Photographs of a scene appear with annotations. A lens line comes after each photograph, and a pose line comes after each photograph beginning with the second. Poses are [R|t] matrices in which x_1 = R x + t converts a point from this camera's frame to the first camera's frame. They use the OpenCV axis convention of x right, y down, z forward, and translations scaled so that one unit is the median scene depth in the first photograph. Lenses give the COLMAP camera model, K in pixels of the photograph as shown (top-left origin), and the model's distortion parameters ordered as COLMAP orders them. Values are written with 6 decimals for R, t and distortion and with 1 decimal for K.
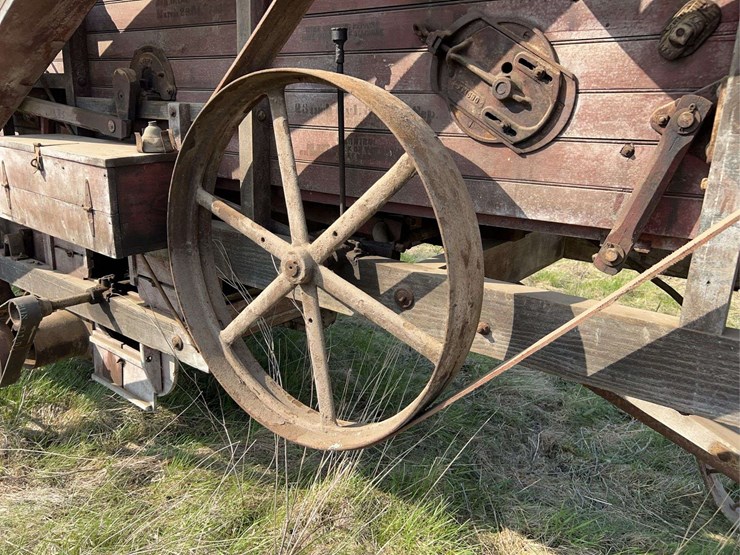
lens RADIAL K [[563.3, 0, 369.0], [0, 563.3, 277.5], [0, 0, 1]] dist [0.050436, -0.058101]
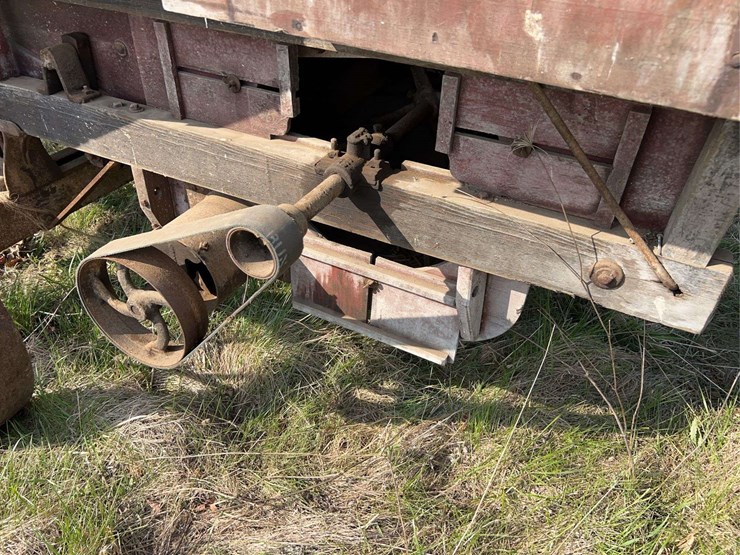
lens RADIAL K [[563.3, 0, 372.7], [0, 563.3, 277.0], [0, 0, 1]] dist [0.050436, -0.058101]
pose [[0.985213, -0.122215, 0.120076, -0.756209], [0.068799, 0.924053, 0.376022, -0.100063], [-0.156912, -0.362201, 0.918798, 0.751874]]
